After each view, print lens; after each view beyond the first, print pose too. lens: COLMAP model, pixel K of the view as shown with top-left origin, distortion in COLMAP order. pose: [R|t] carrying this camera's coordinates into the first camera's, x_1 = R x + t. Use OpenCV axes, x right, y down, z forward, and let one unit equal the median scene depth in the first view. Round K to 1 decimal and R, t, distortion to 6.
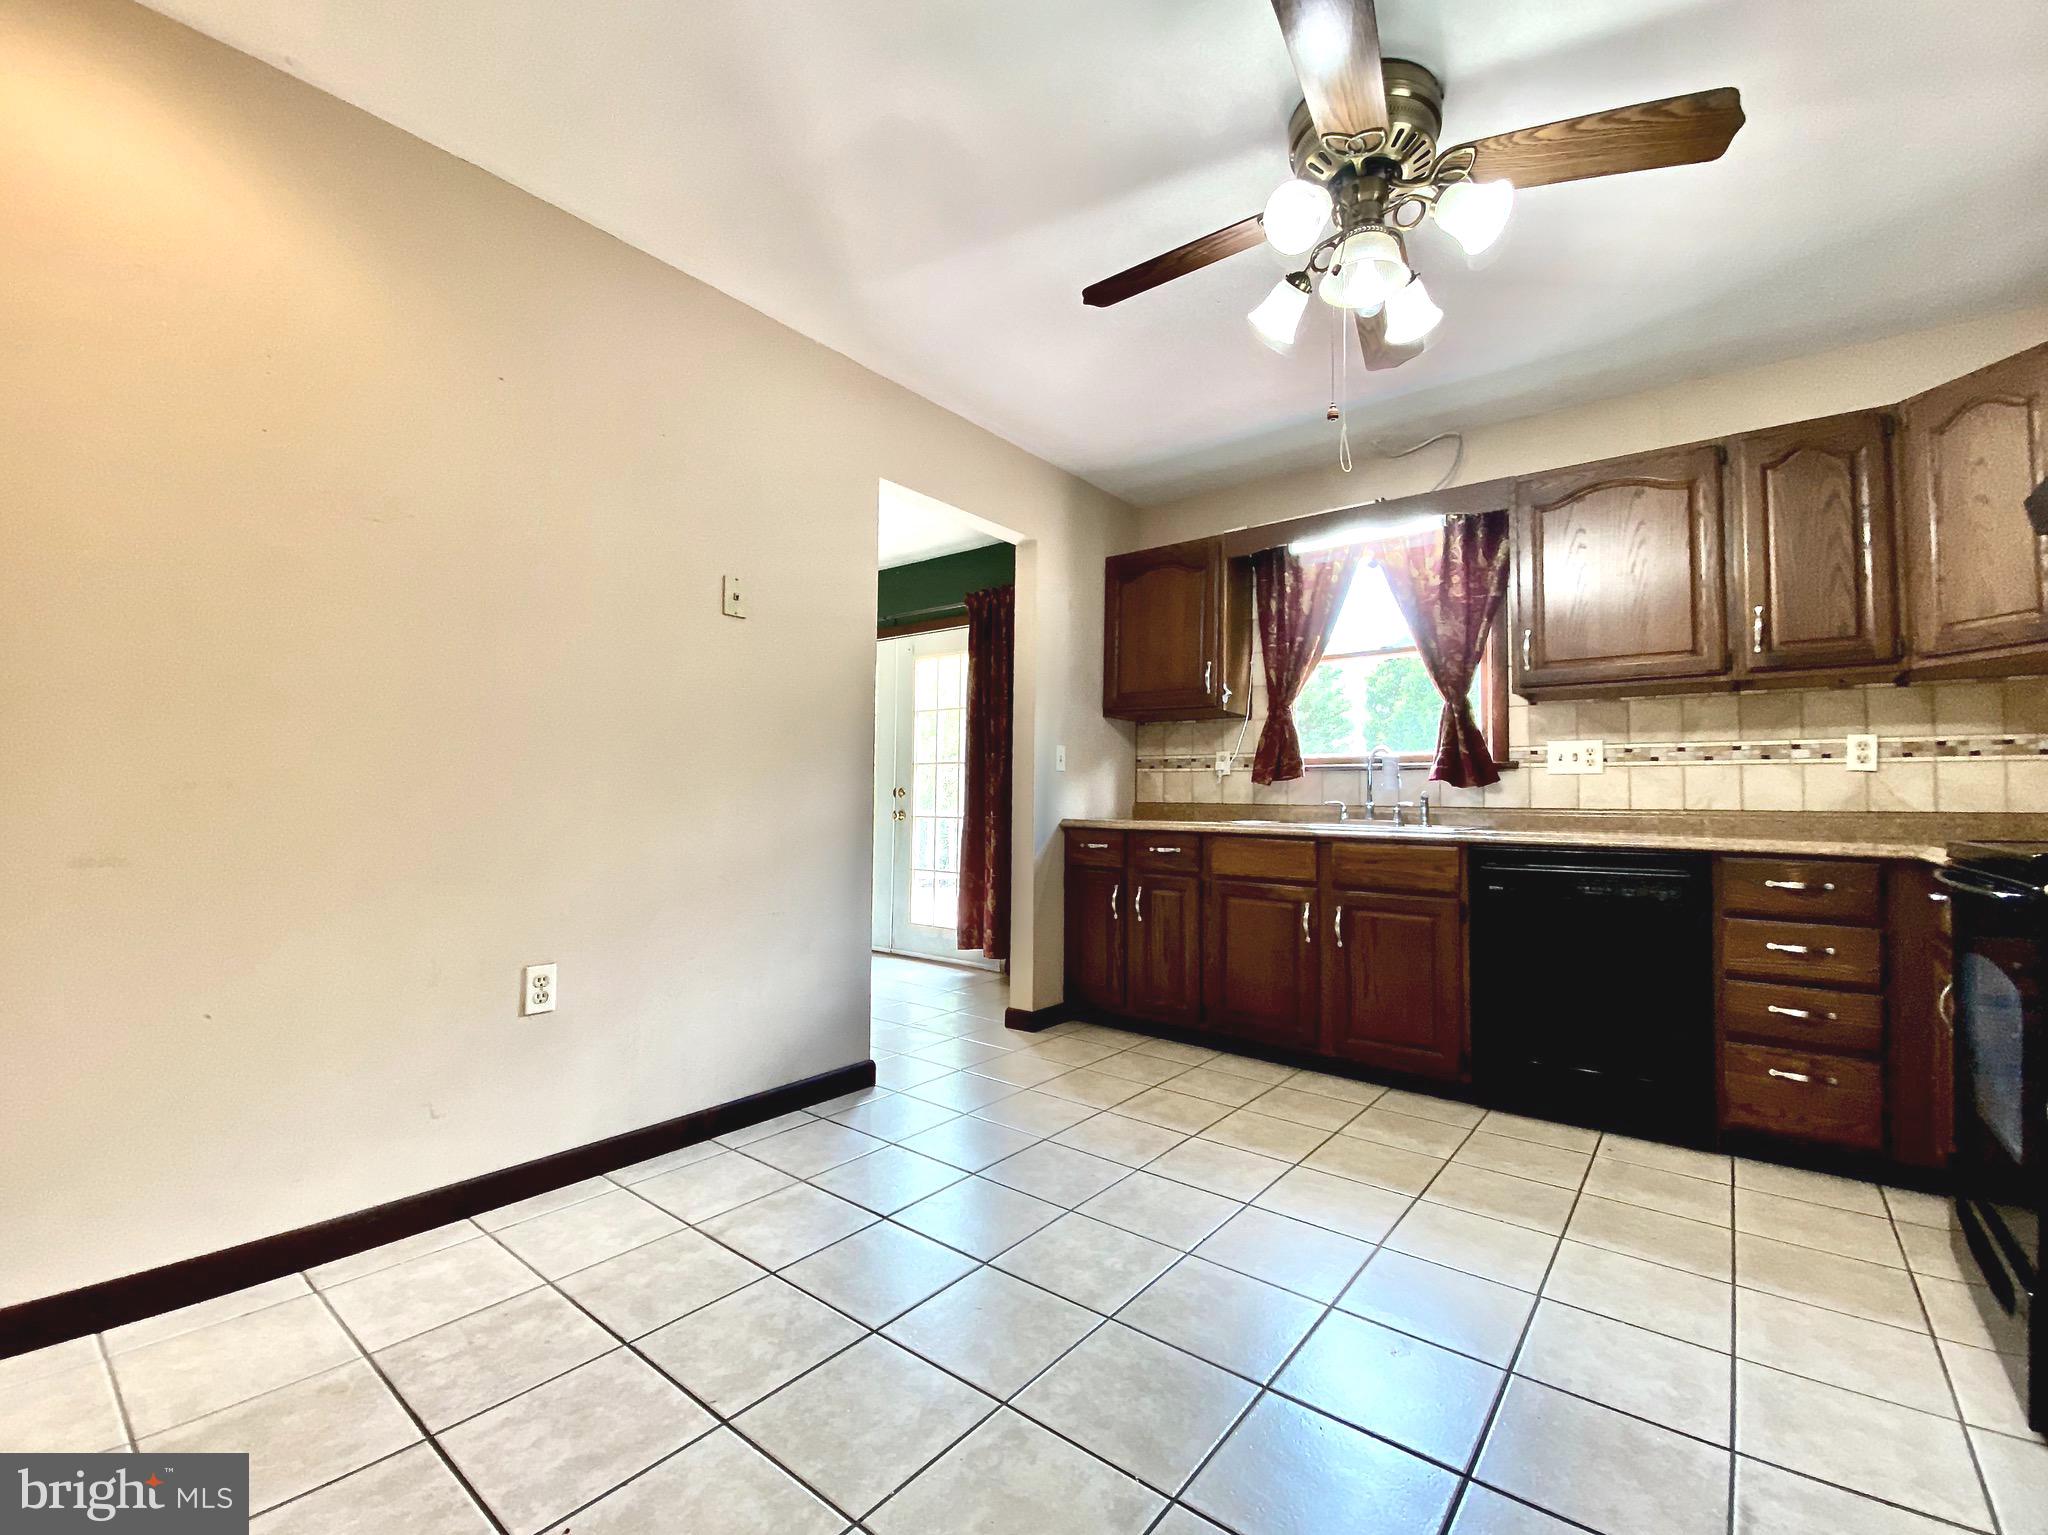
lens RADIAL K [[883.0, 0, 1022.4], [0, 883.0, 759.1], [0, 0, 1]] dist [0.027710, -0.023524]
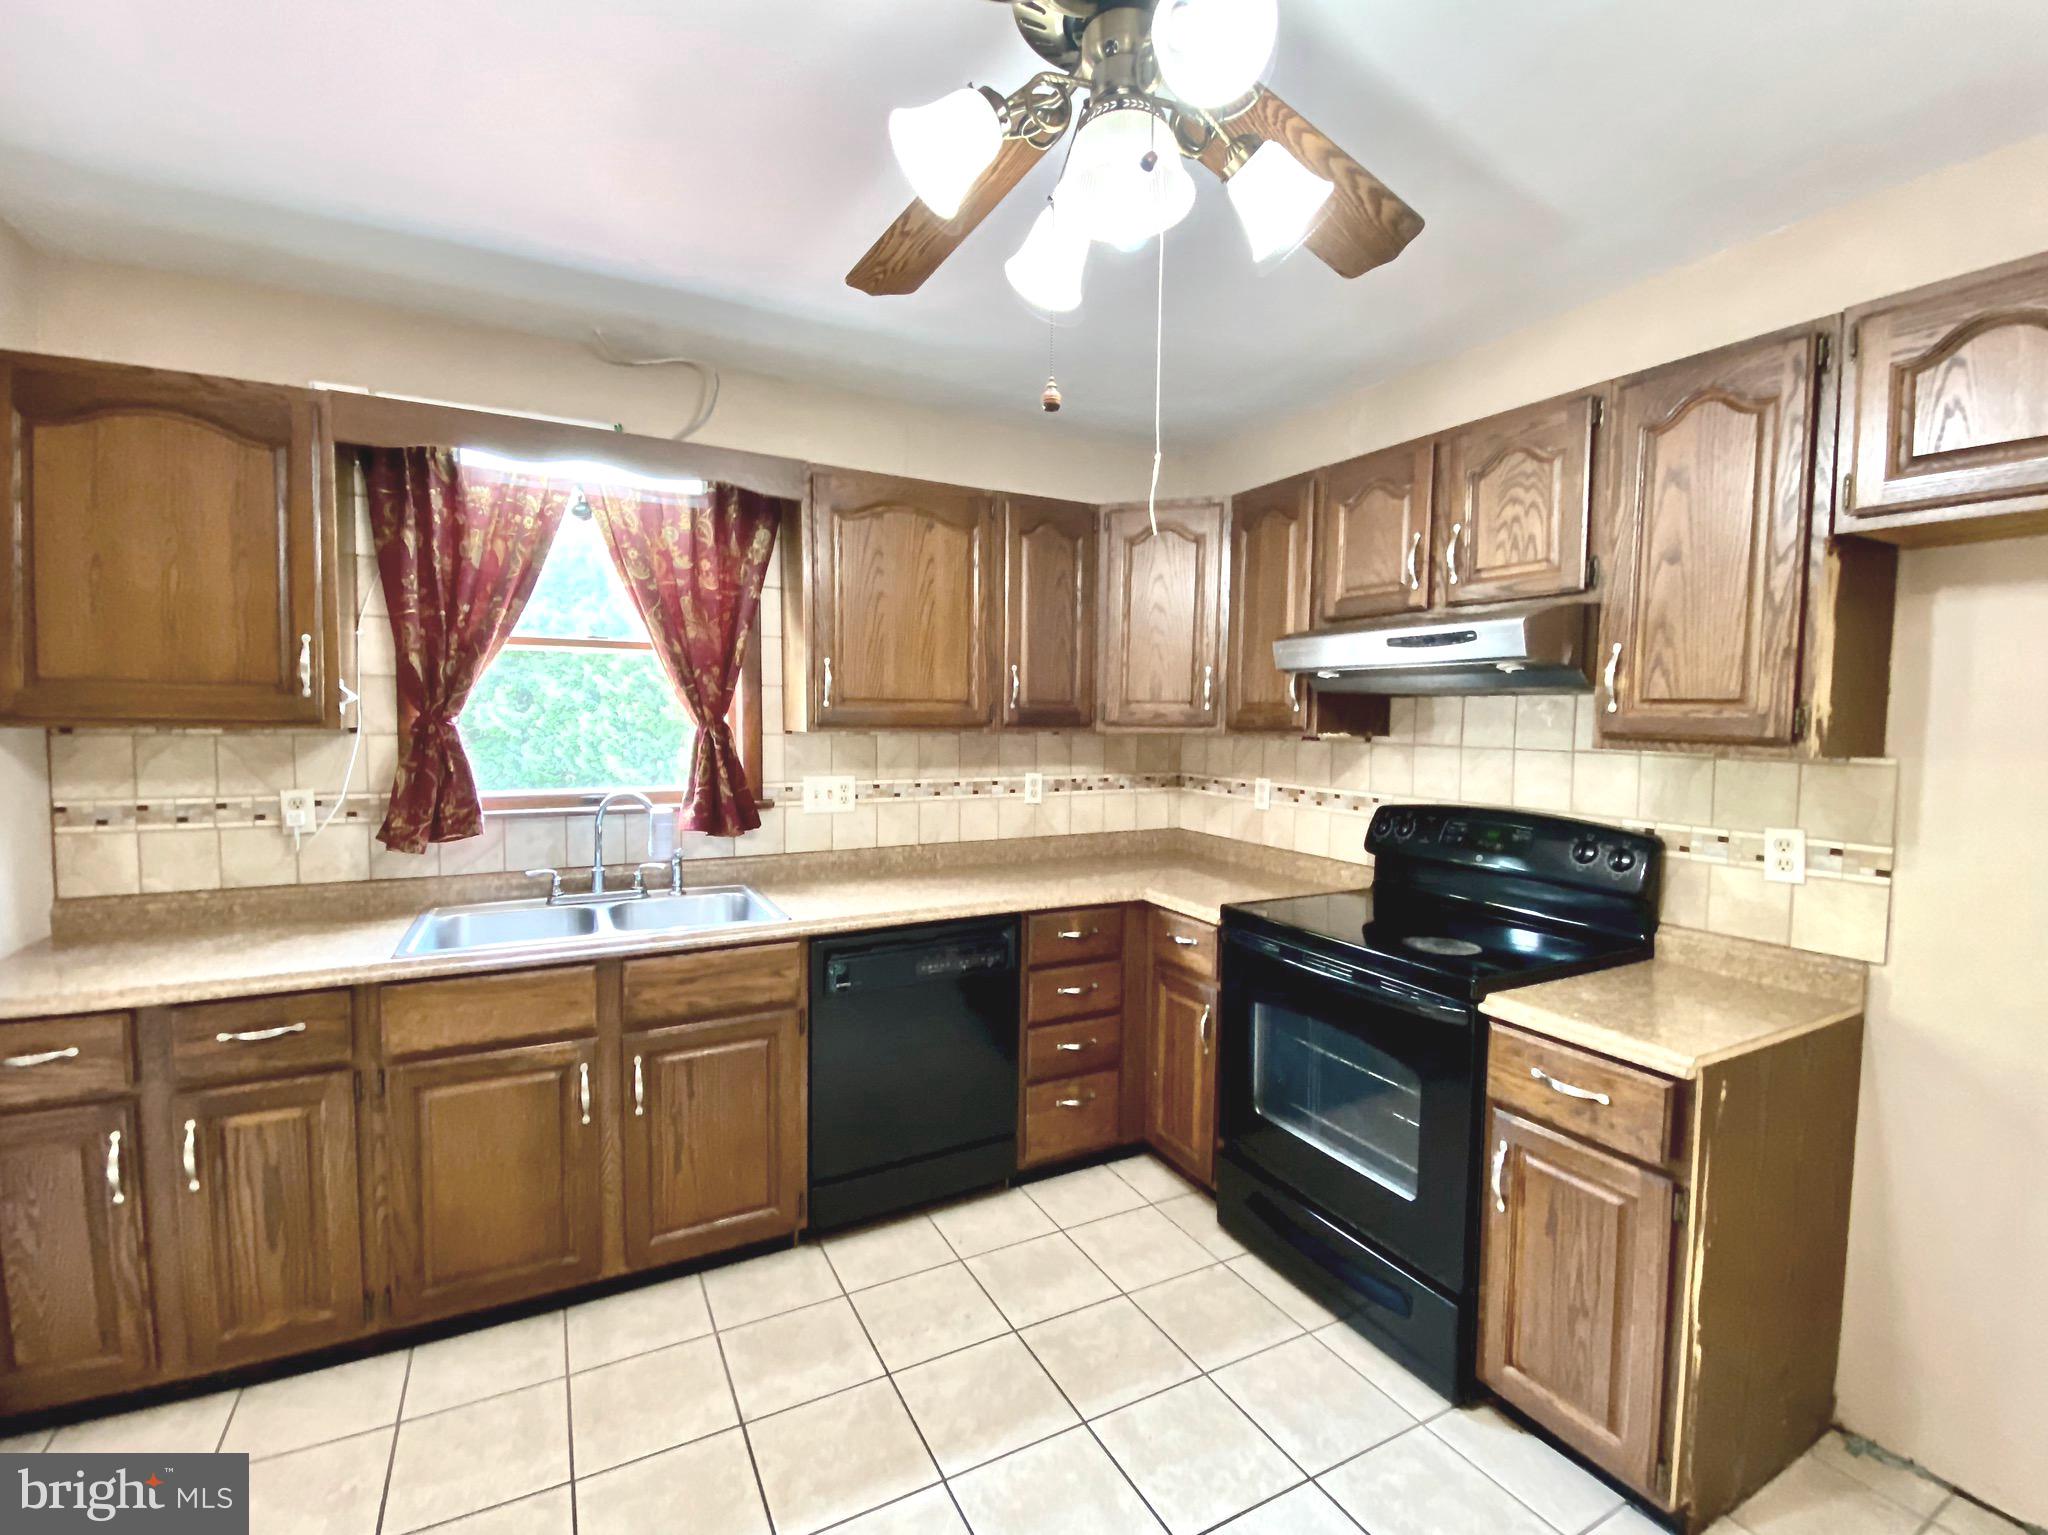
lens RADIAL K [[883.0, 0, 1022.4], [0, 883.0, 759.1], [0, 0, 1]] dist [0.027710, -0.023524]
pose [[0.400377, -0.054371, 0.914736, -0.118581], [-0.054196, 0.995086, 0.082869, -0.118877], [-0.914746, -0.082754, 0.395463, 0.451599]]
